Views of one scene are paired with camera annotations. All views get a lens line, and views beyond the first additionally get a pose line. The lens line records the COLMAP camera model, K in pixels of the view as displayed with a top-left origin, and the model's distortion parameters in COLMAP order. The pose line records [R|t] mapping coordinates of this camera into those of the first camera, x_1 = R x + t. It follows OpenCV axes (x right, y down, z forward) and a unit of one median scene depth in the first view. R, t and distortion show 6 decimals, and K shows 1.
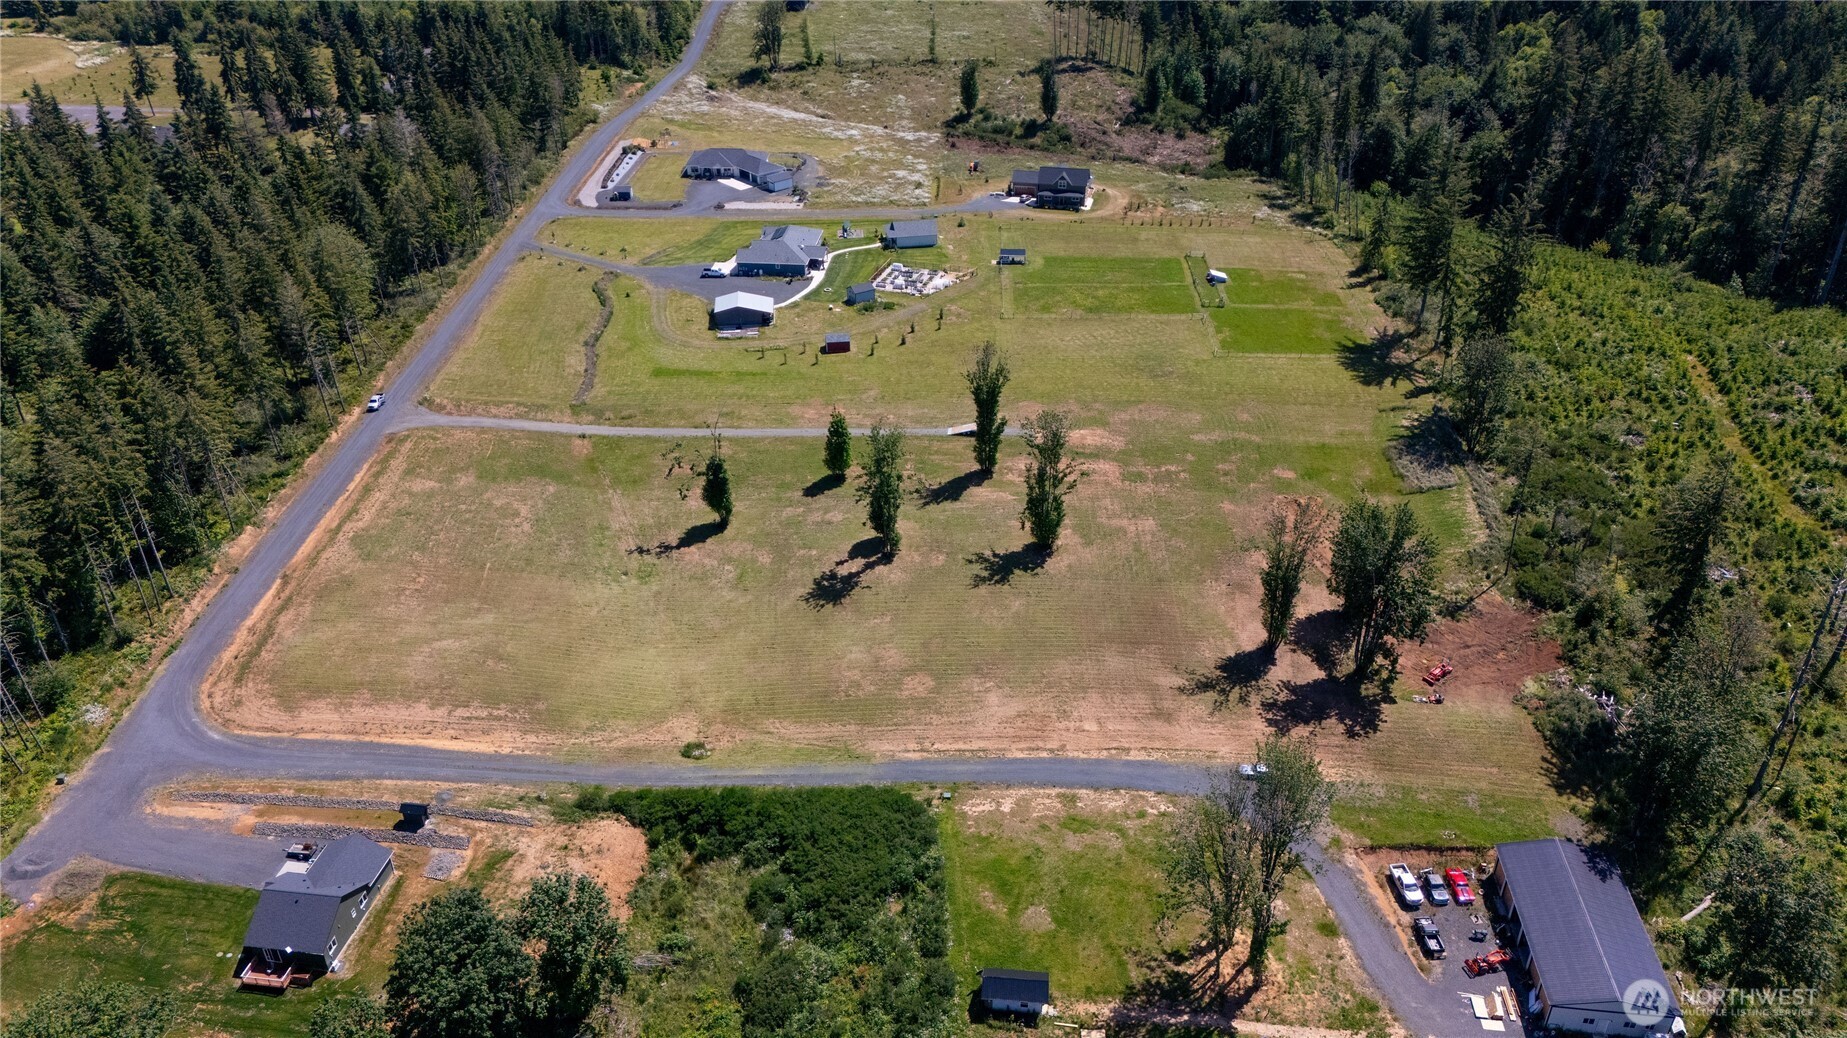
lens RADIAL K [[1353.4, 0, 929.5], [0, 1353.4, 527.8], [0, 0, 1]] dist [0.072179, -0.067859]
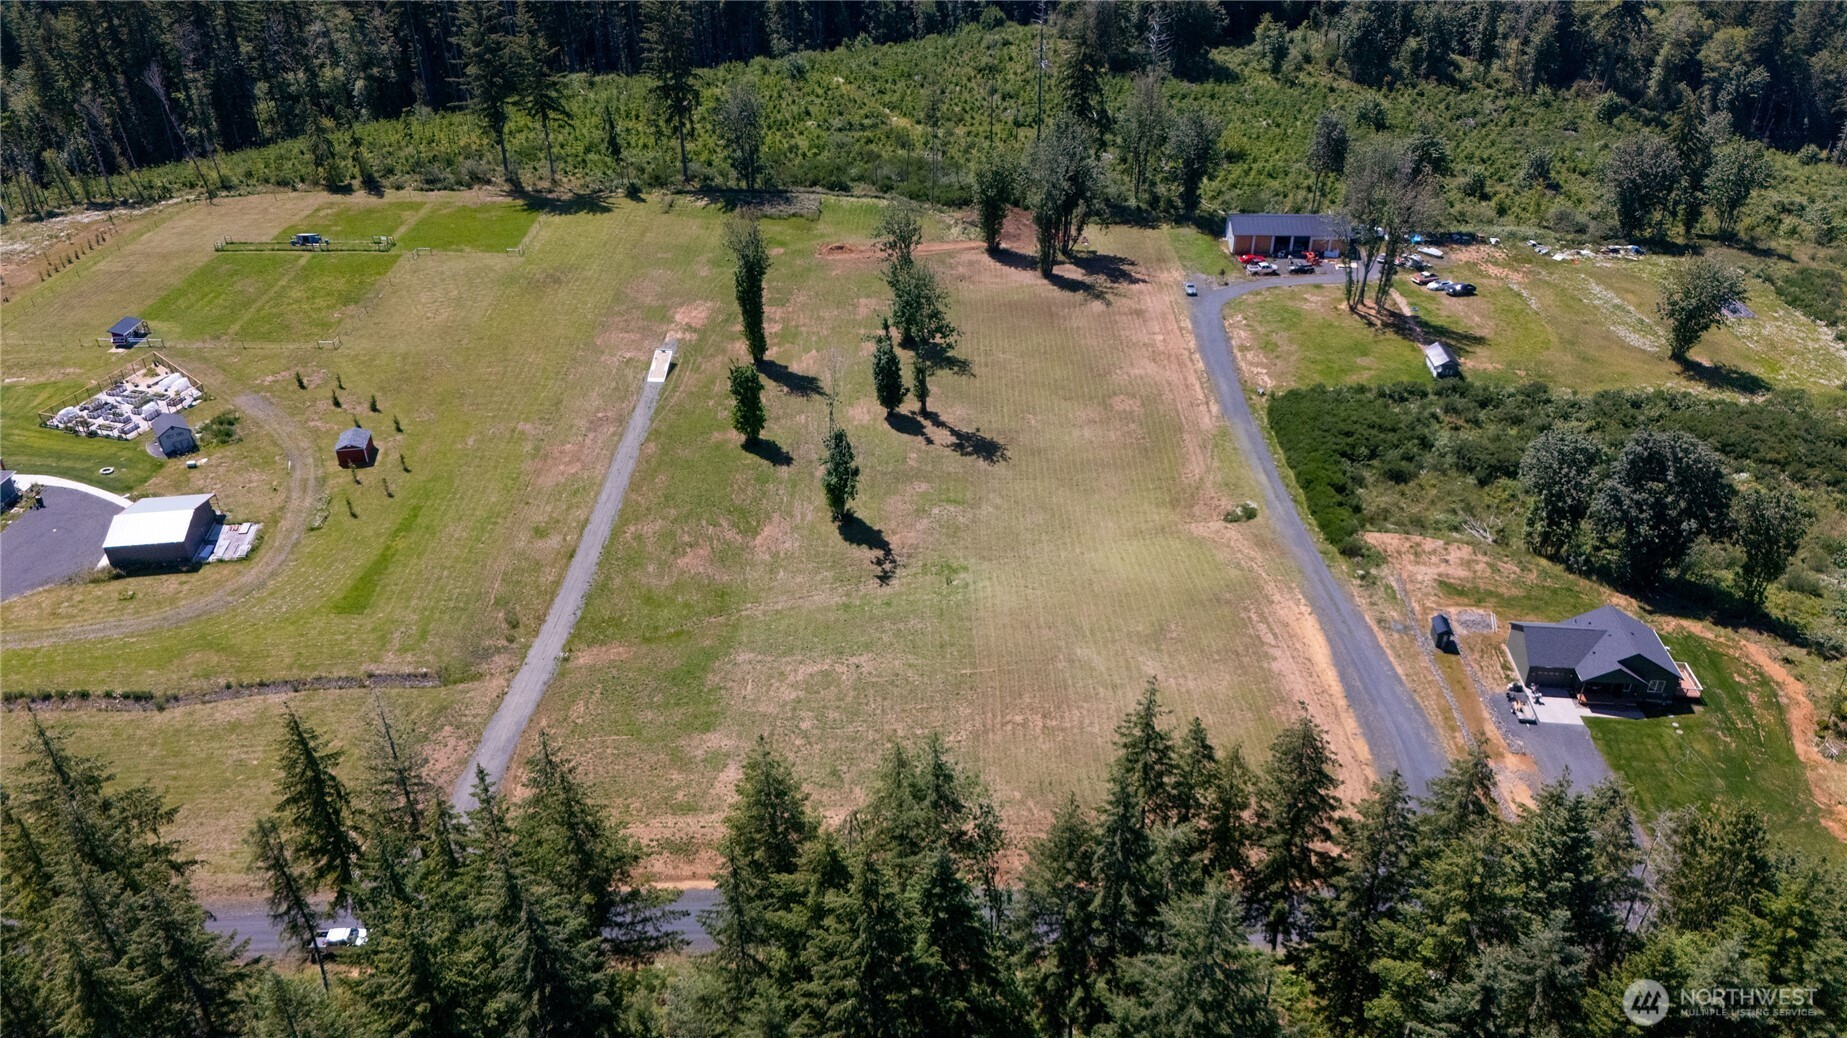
lens RADIAL K [[1360.3, 0, 931.5], [0, 1360.3, 524.8], [0, 0, 1]] dist [0.070008, -0.069602]
pose [[-0.054429, -0.508602, 0.859279, -0.742386], [0.523538, 0.718248, 0.458289, -0.297079], [-0.850262, 0.474809, 0.227179, 0.698120]]
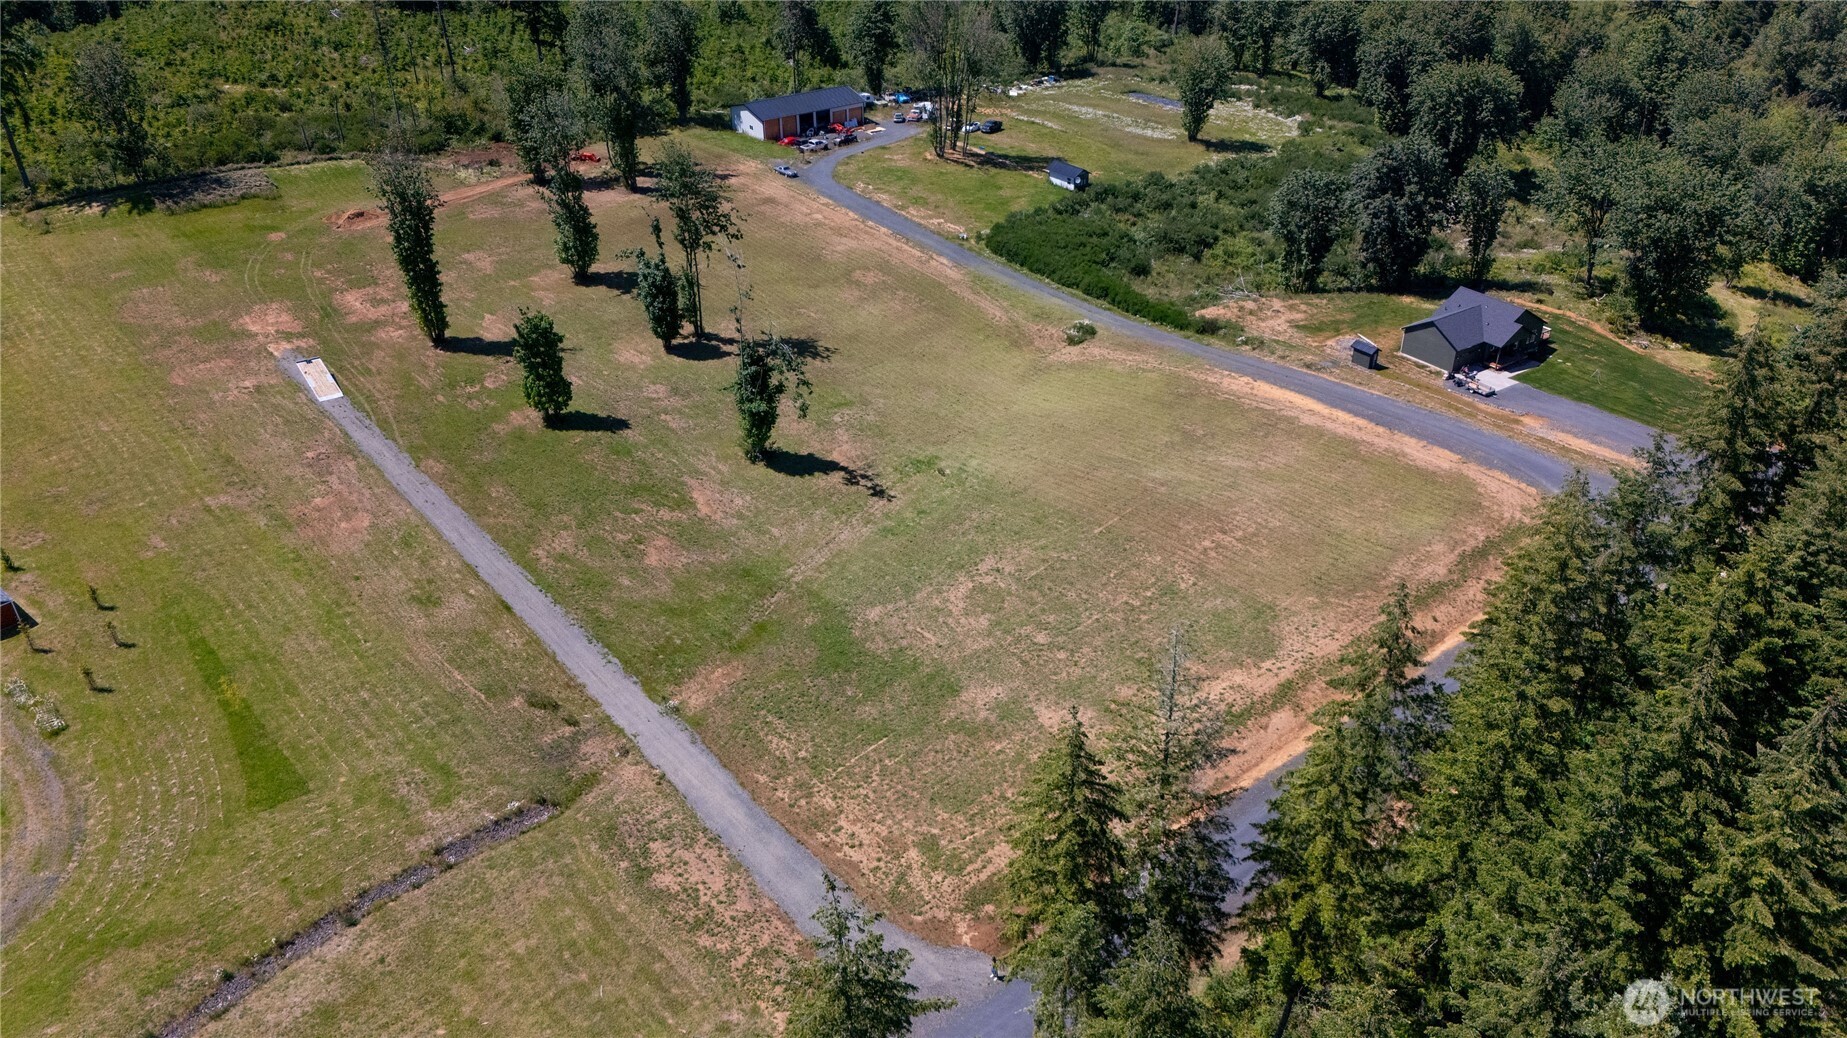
lens RADIAL K [[1336.4, 0, 929.6], [0, 1336.4, 552.0], [0, 0, 1]] dist [0.064925, -0.056272]
pose [[-0.677440, -0.384158, 0.627294, -0.544646], [0.394355, 0.530204, 0.750579, -0.367400], [-0.620934, 0.755848, -0.207687, 0.994752]]
